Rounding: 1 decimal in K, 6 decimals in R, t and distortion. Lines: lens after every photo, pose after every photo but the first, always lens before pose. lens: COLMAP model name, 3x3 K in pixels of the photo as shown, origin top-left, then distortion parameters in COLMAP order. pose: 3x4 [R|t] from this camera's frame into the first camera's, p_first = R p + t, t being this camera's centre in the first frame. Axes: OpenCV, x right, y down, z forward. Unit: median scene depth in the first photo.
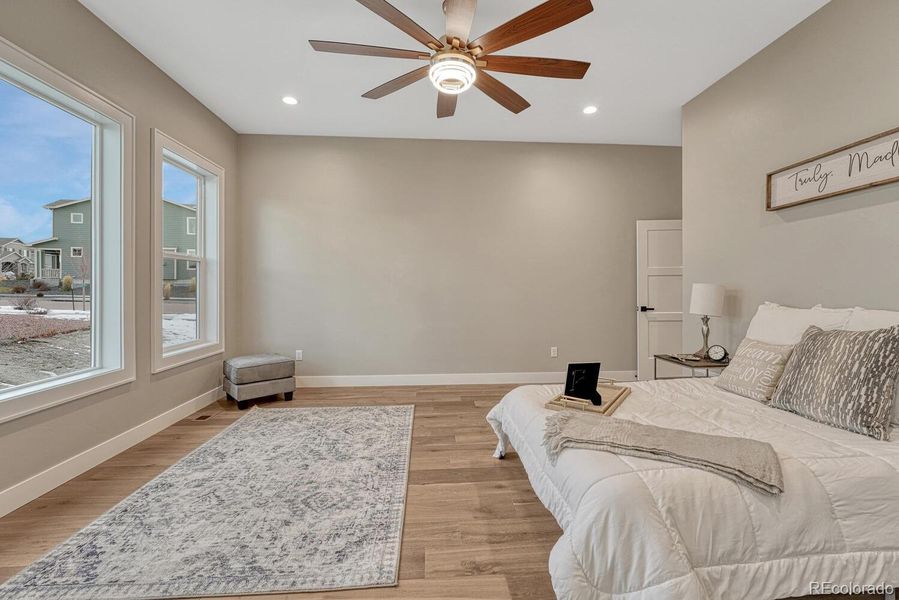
lens RADIAL K [[383.7, 0, 443.8], [0, 383.7, 292.2], [0, 0, 1]] dist [-0.007823, 0.000770]
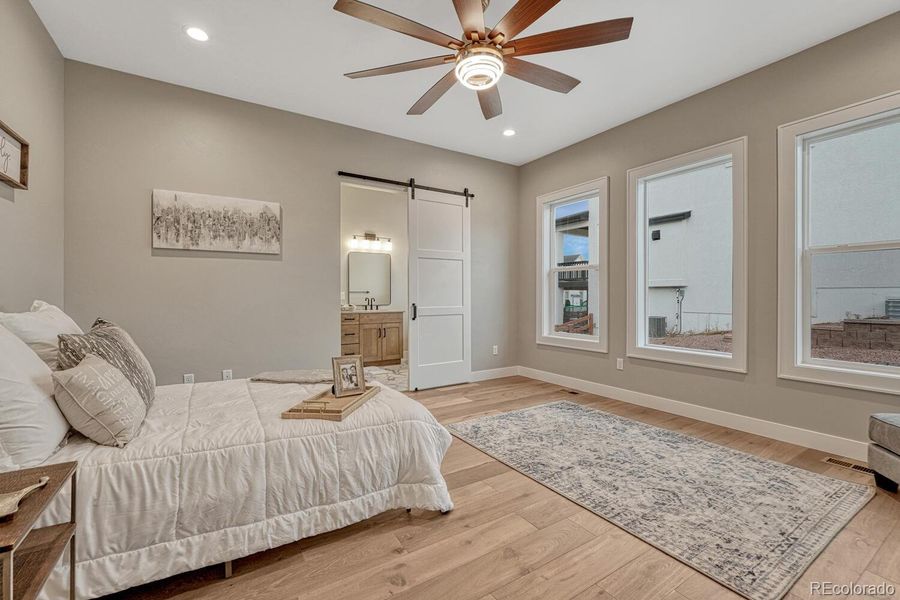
lens RADIAL K [[384.1, 0, 445.9], [0, 384.1, 296.8], [0, 0, 1]] dist [-0.007823, 0.000770]
pose [[-0.875355, 0.000183, -0.483481, 0.504288], [-0.006159, 0.999915, 0.011529, 0.005717], [0.483442, 0.013070, -0.875279, 1.645347]]
